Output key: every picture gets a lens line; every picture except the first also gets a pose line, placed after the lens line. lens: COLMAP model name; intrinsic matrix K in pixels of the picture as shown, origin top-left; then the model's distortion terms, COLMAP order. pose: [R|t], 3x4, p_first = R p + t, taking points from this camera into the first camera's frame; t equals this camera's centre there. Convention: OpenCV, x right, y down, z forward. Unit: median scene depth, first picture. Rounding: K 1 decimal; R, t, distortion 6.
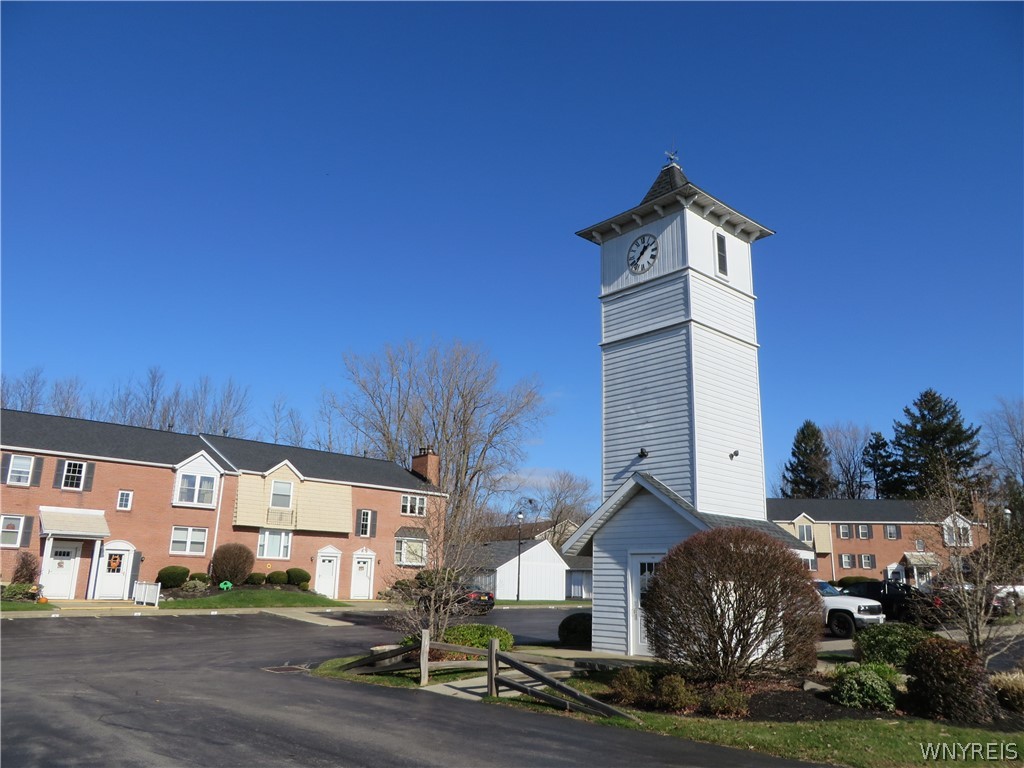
lens RADIAL K [[765.7, 0, 510.8], [0, 765.7, 381.7], [0, 0, 1]] dist [-0.026654, 0.010234]
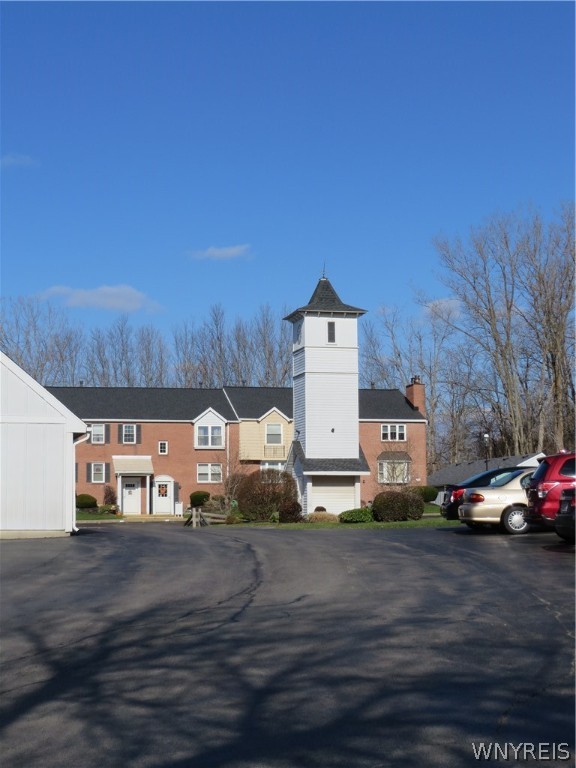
lens RADIAL K [[1418.5, 0, 288.0], [0, 1418.5, 383.7], [0, 0, 1]] dist [-0.387673, 0.000000]
pose [[0.871791, -0.071938, -0.484567, 0.998877], [0.150654, 0.980592, 0.125467, -0.261784], [0.466136, -0.182383, 0.865710, -1.177222]]
